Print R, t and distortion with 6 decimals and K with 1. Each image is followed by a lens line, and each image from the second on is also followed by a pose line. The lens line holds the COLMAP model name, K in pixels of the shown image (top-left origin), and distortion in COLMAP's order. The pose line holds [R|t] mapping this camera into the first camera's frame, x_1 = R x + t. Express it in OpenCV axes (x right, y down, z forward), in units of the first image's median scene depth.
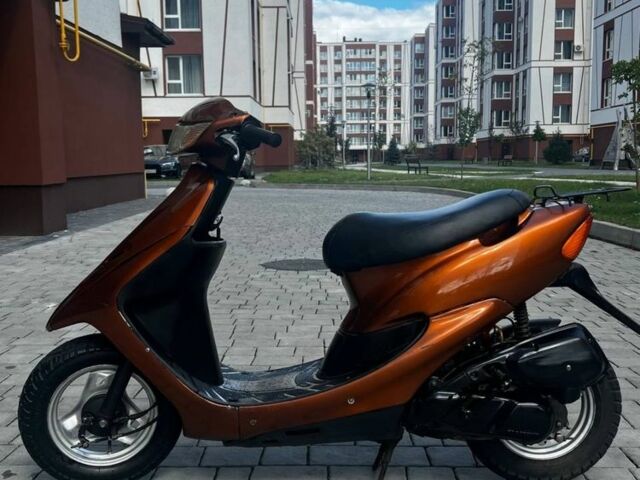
lens RADIAL K [[641.5, 0, 324.1], [0, 641.5, 236.1], [0, 0, 1]] dist [0.039551, 0.000000]
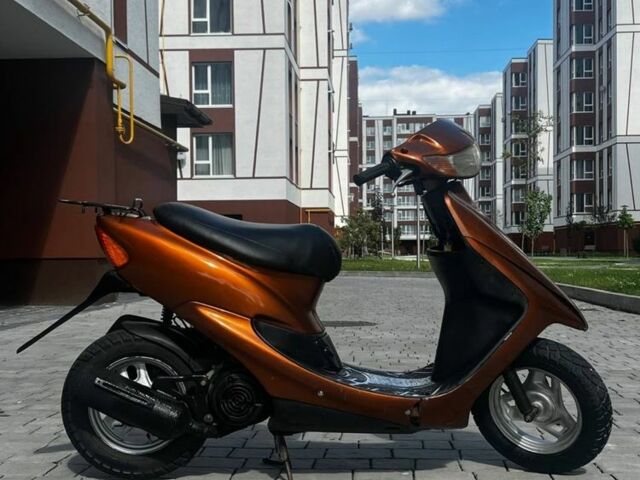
lens RADIAL K [[641.5, 0, 318.6], [0, 641.5, 239.8], [0, 0, 1]] dist [0.039551, 0.000000]
pose [[0.997531, 0.003357, -0.070144, -0.008451], [-0.011306, 0.993504, -0.113236, -0.036256], [0.069308, 0.113749, 0.991089, 0.150968]]
